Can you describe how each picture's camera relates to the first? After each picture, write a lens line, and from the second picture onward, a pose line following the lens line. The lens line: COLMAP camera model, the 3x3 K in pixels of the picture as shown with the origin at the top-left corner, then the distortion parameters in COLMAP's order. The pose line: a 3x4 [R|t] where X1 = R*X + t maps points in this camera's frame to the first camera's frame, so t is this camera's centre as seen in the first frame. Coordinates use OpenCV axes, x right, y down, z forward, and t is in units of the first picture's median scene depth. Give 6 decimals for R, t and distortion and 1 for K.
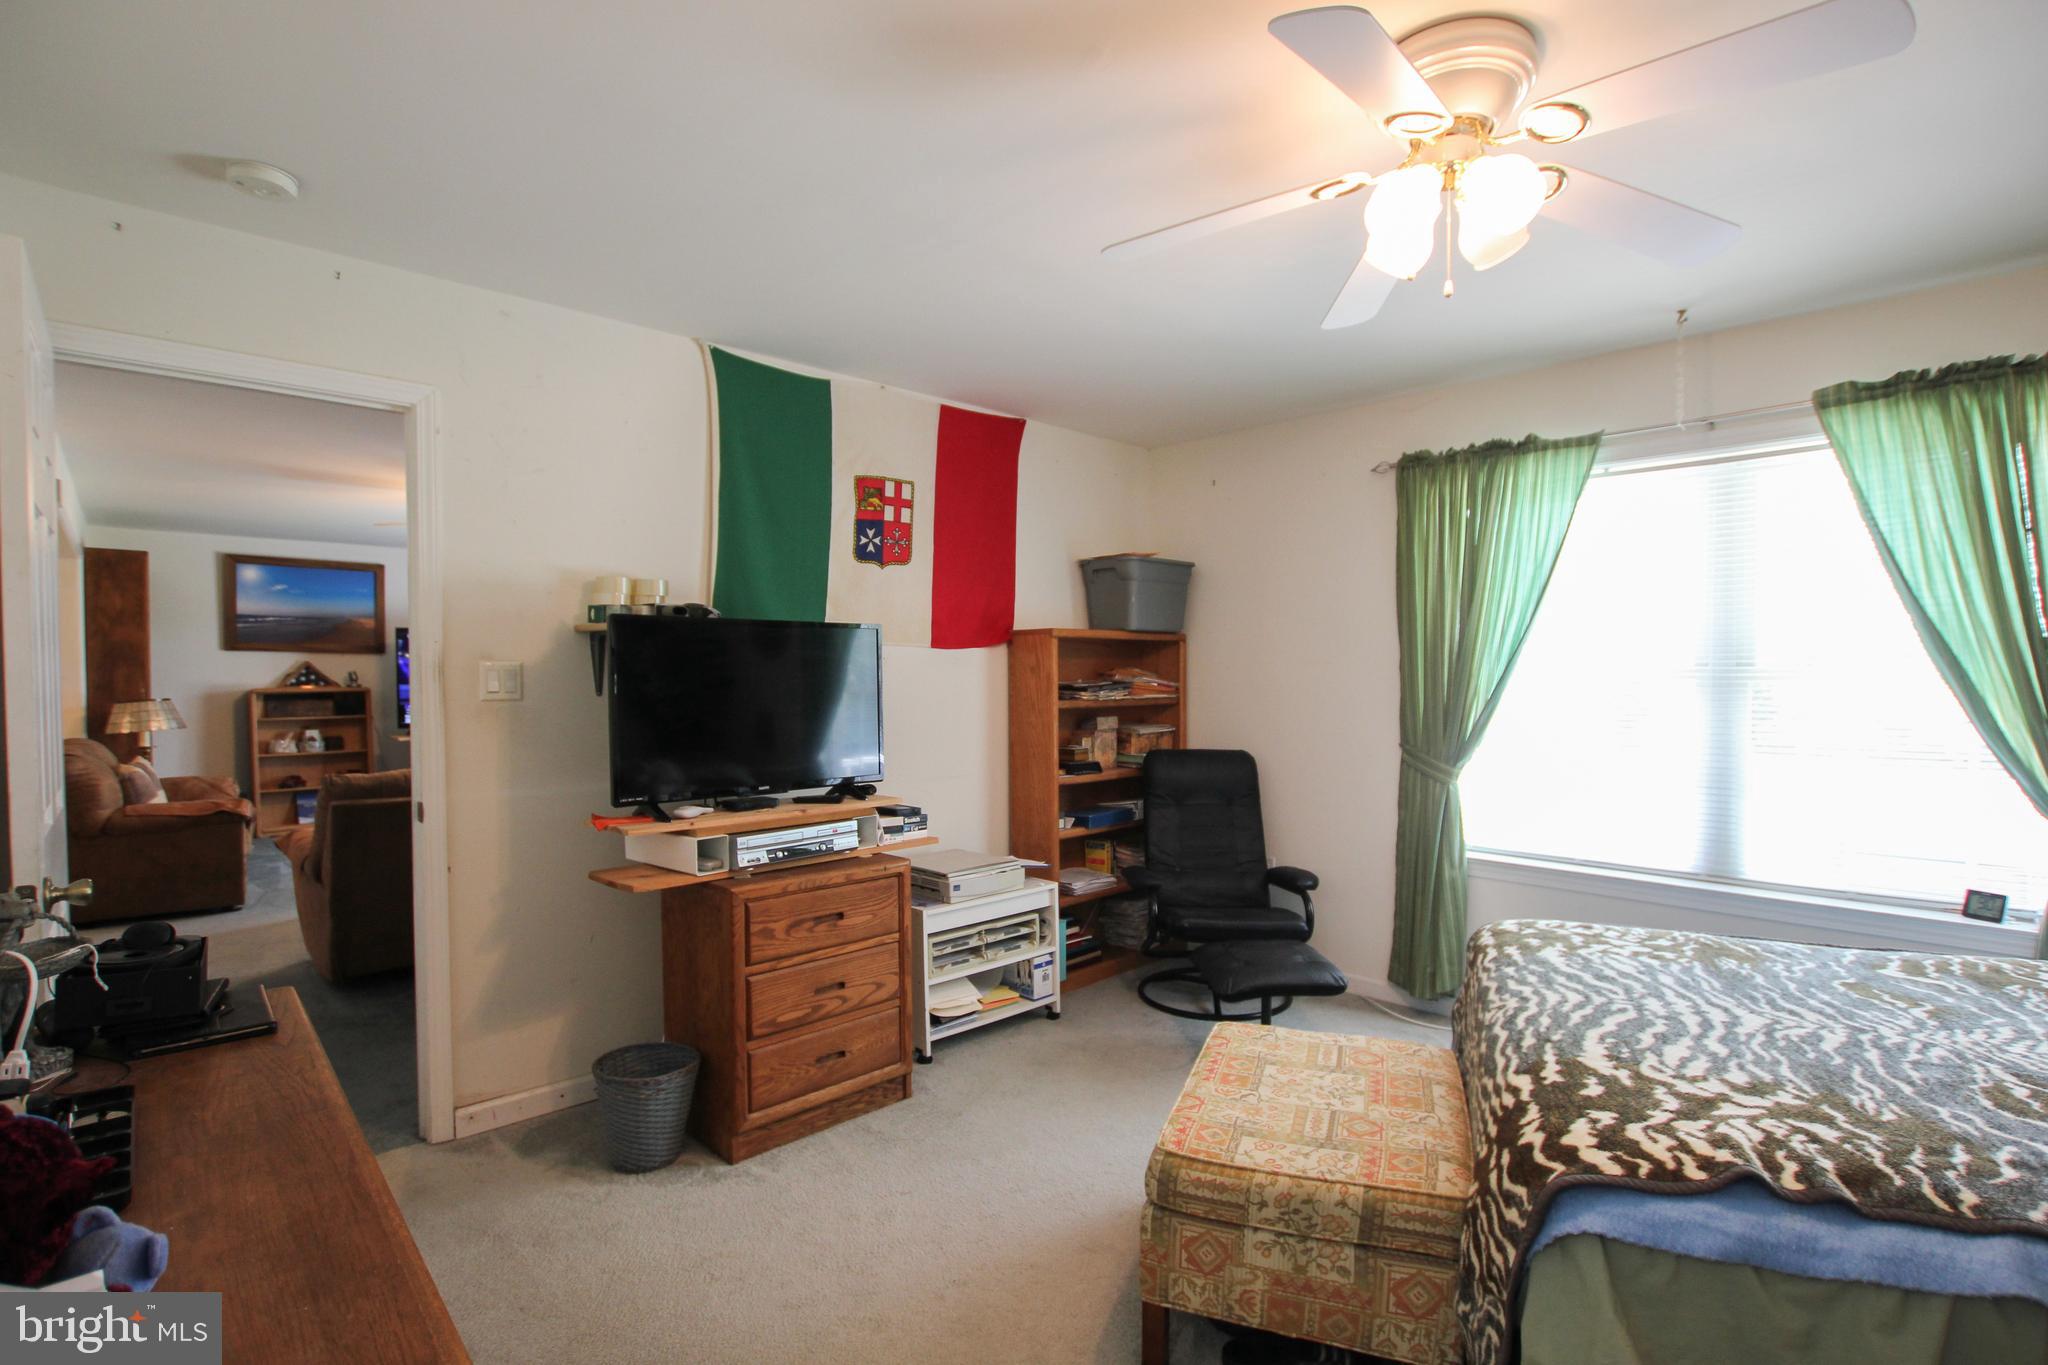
lens RADIAL K [[973.4, 0, 1026.6], [0, 973.4, 692.5], [0, 0, 1]] dist [-0.026258, 0.002789]
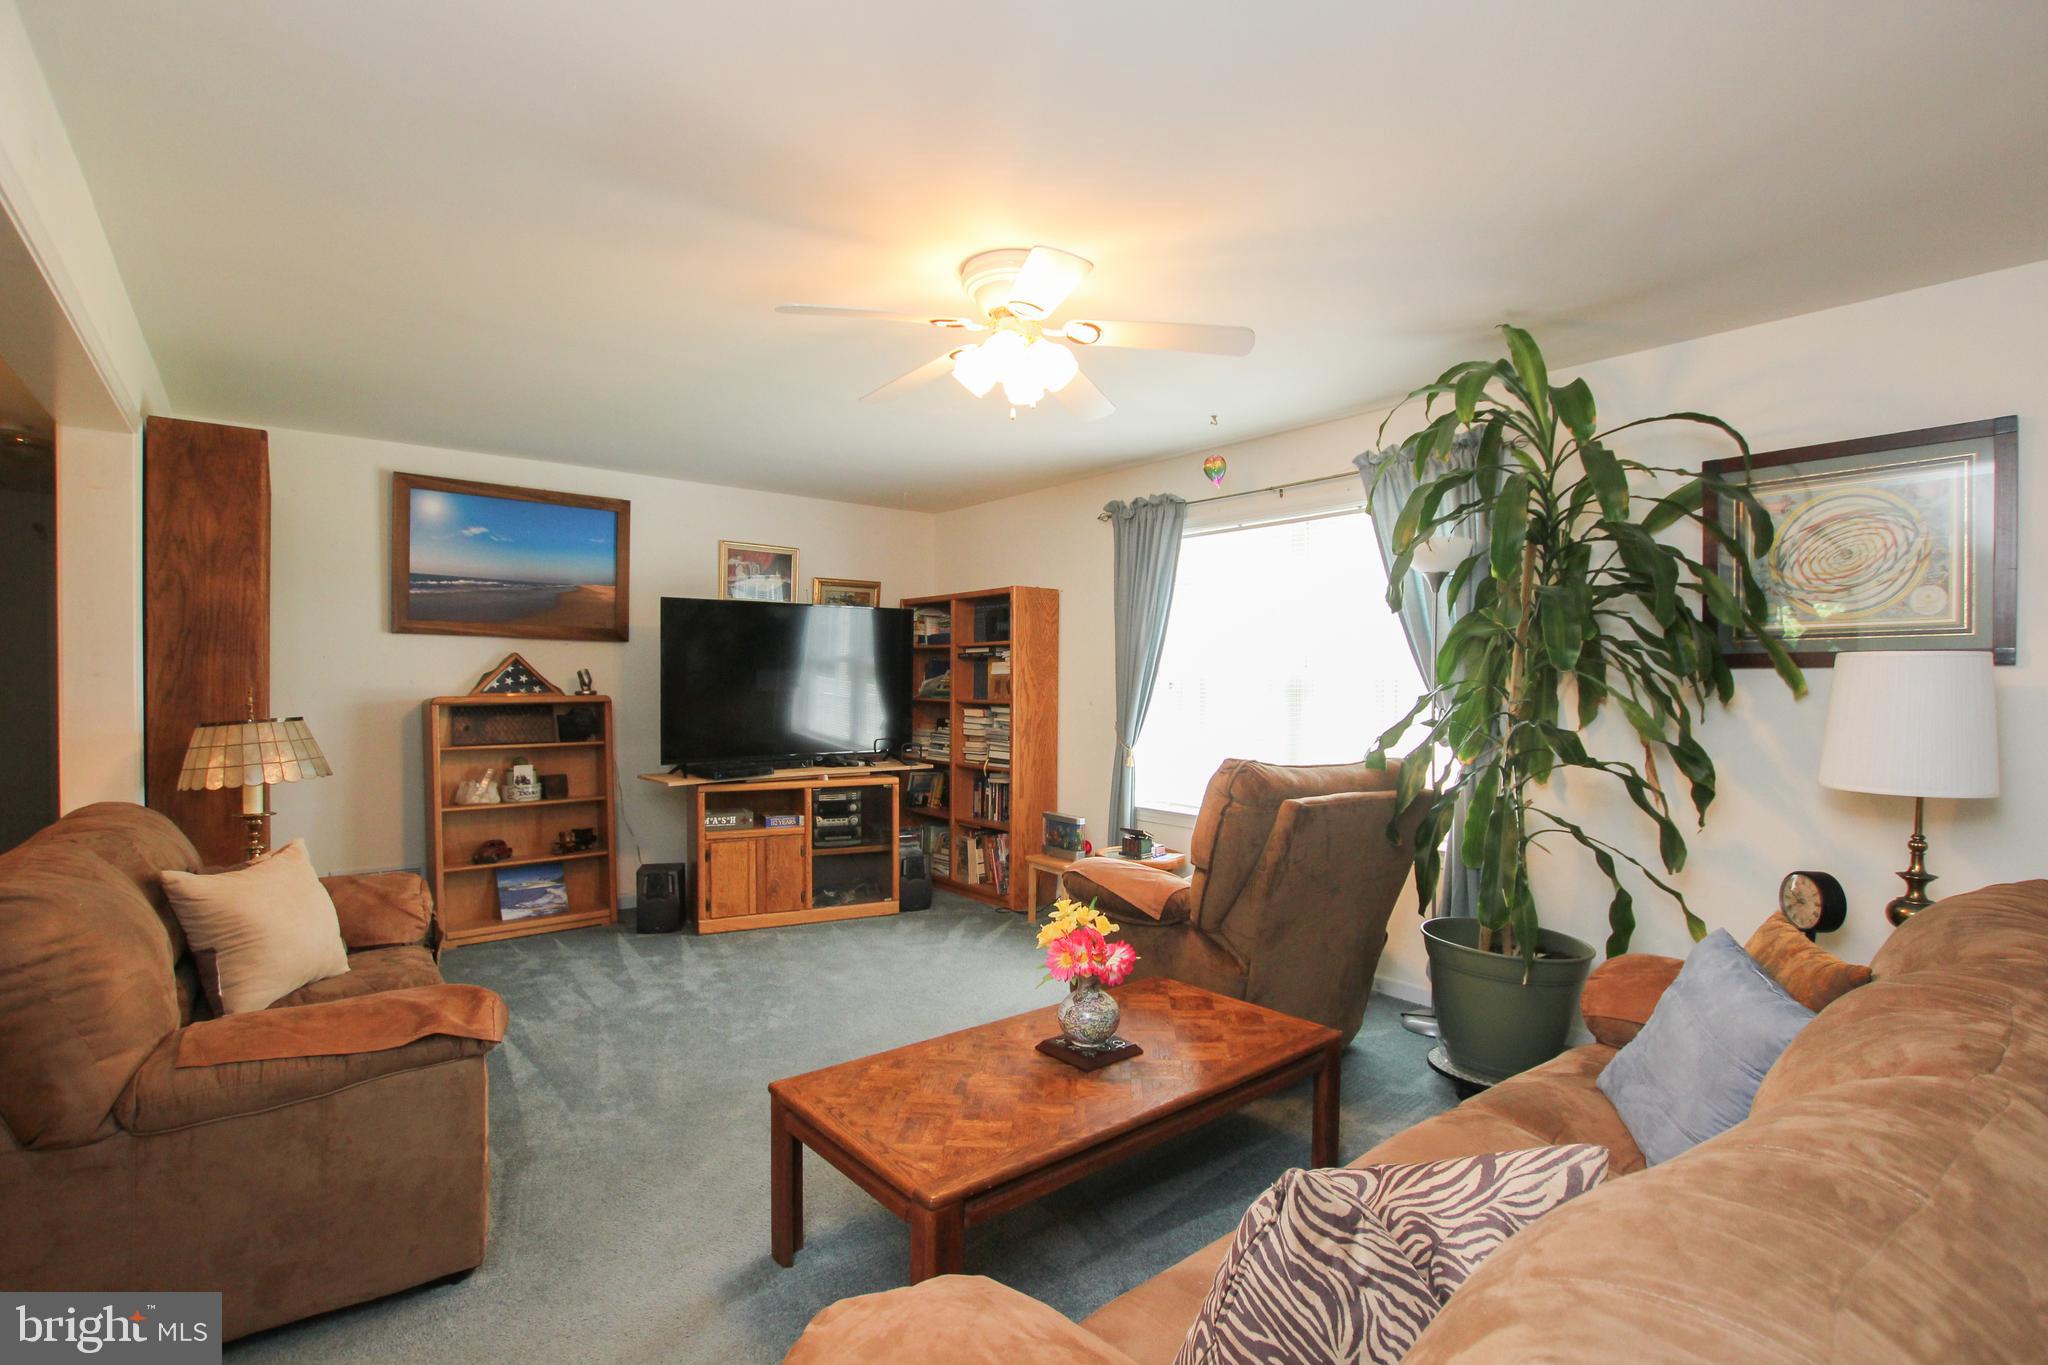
lens RADIAL K [[973.4, 0, 1032.2], [0, 973.4, 691.3], [0, 0, 1]] dist [-0.026258, 0.002789]
pose [[0.996595, 0.007910, -0.082078, -0.375008], [-0.008850, 0.999899, -0.011093, -0.004059], [0.081982, 0.011782, 0.996564, 0.418195]]
